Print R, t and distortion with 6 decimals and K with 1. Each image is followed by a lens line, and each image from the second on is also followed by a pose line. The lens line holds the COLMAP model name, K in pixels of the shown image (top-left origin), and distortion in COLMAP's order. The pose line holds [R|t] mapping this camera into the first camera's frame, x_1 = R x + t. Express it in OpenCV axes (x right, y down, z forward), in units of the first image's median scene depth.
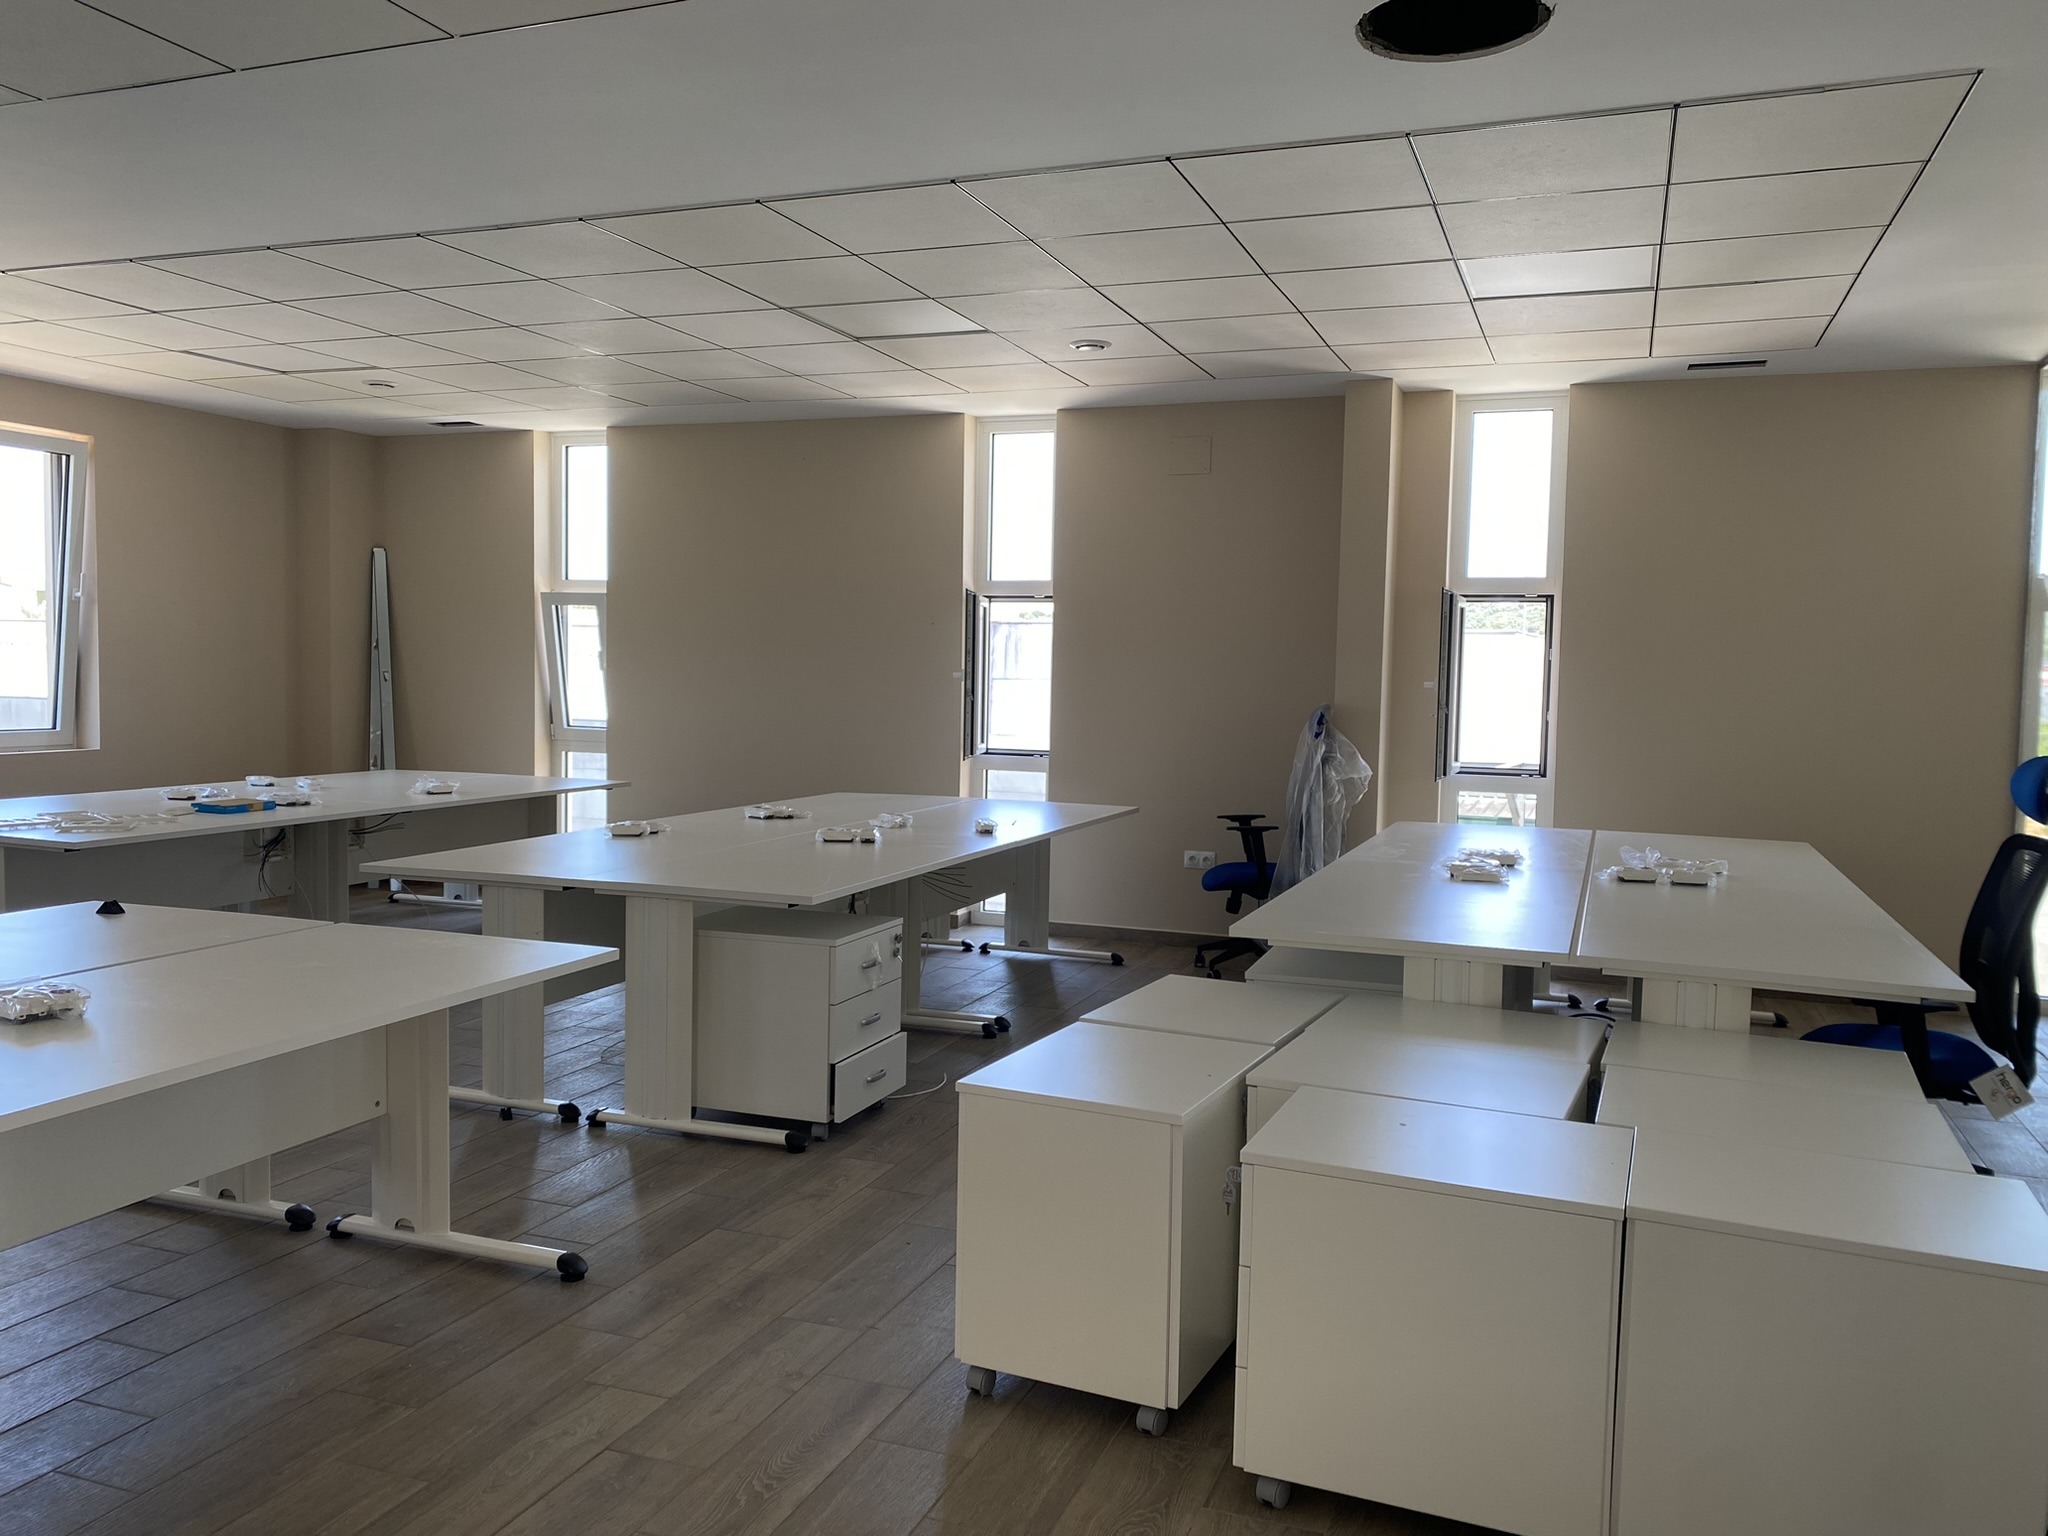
lens RADIAL K [[1538.0, 0, 1020.1], [0, 1538.0, 783.3], [0, 0, 1]] dist [0.238313, -0.329798]
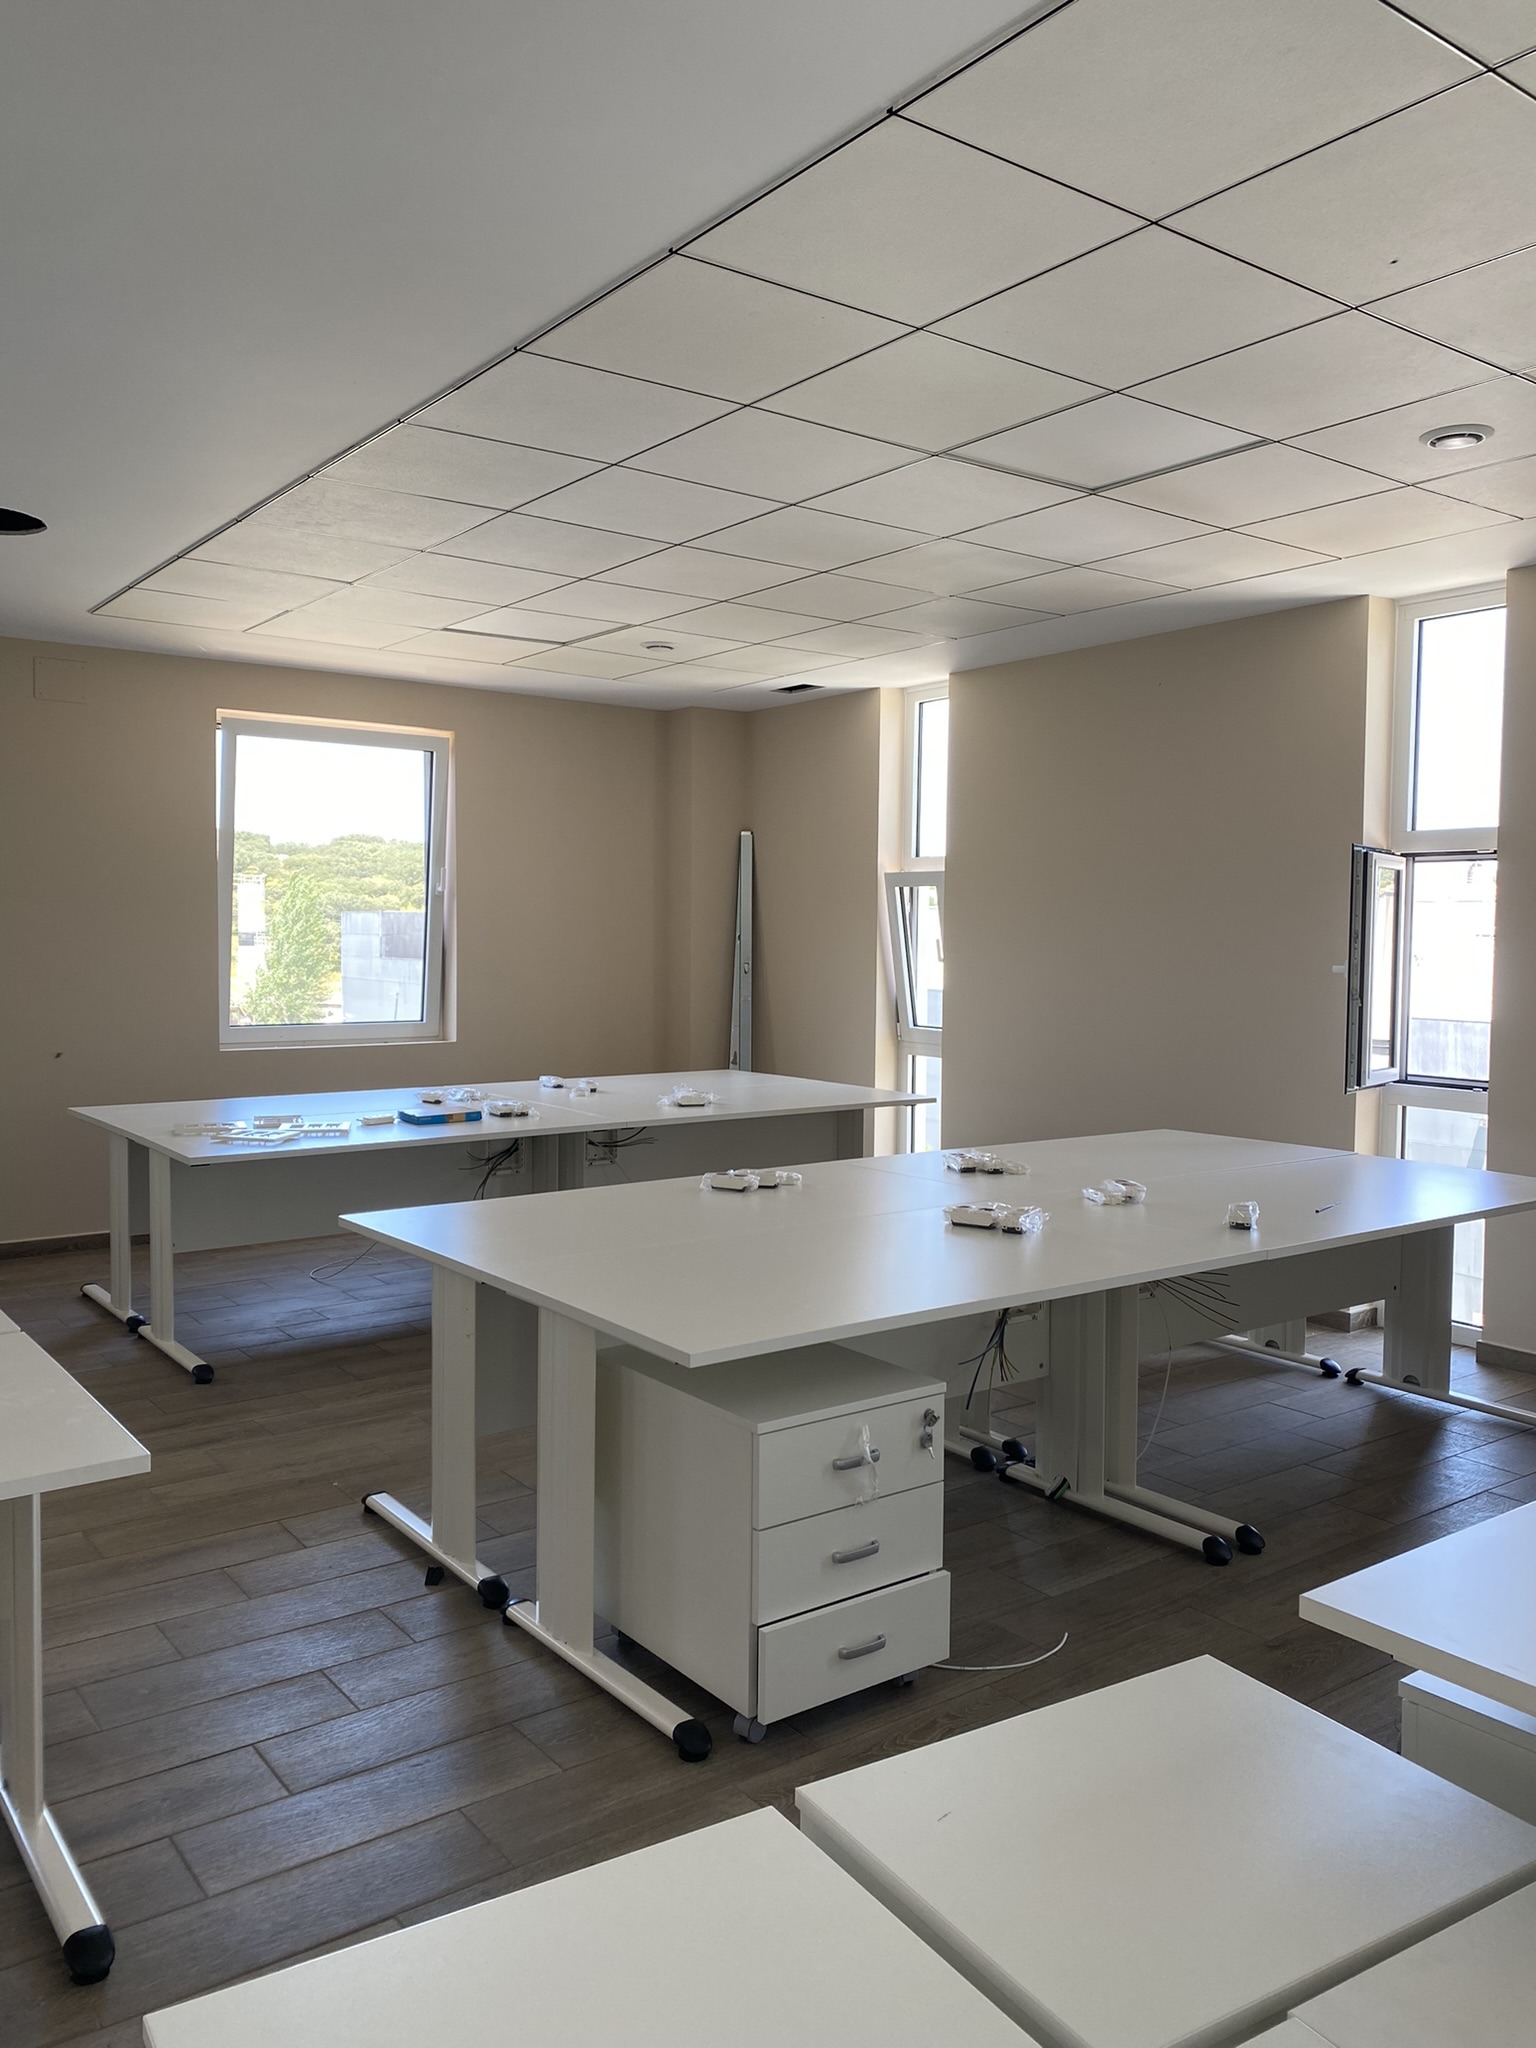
lens RADIAL K [[1576.5, 0, 768.0], [0, 1576.5, 1024.0], [0, 0, 1]] dist [0.034408, -0.002460]
pose [[0.851645, 0.024565, -0.523543, 0.113026], [-0.038424, 0.999139, -0.015624, -0.024947], [0.522709, 0.033423, 0.851856, 0.262416]]
